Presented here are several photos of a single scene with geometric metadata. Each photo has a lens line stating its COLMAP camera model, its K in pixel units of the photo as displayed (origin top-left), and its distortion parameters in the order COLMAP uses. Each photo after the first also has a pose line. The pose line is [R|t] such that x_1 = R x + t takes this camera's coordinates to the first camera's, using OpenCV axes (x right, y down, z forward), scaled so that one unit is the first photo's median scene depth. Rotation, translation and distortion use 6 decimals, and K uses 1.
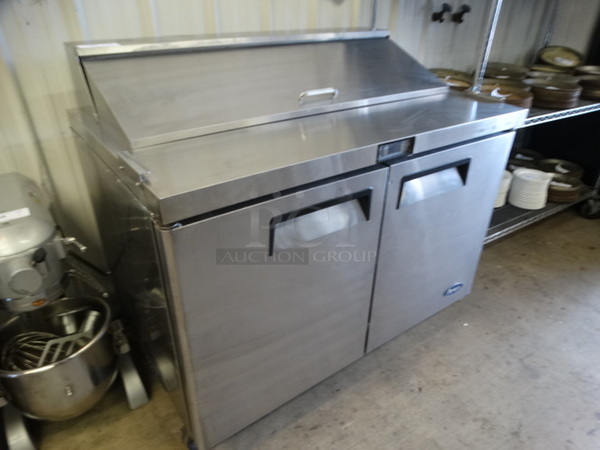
lens RADIAL K [[433.7, 0, 300.0], [0, 433.7, 225.0], [0, 0, 1]] dist [0.035374, -0.003992]
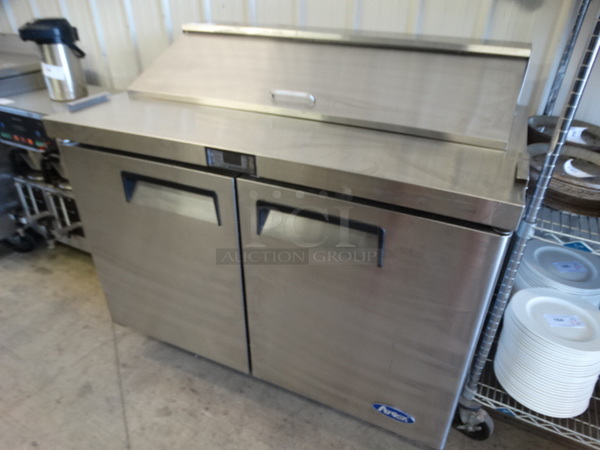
lens RADIAL K [[424.2, 0, 300.0], [0, 424.2, 225.0], [0, 0, 1]] dist [0.020067, -0.000132]
pose [[0.488696, 0.433328, -0.757234, 0.674655], [-0.428070, 0.875374, 0.224670, -0.211560], [0.760219, 0.214354, 0.613286, 0.401101]]
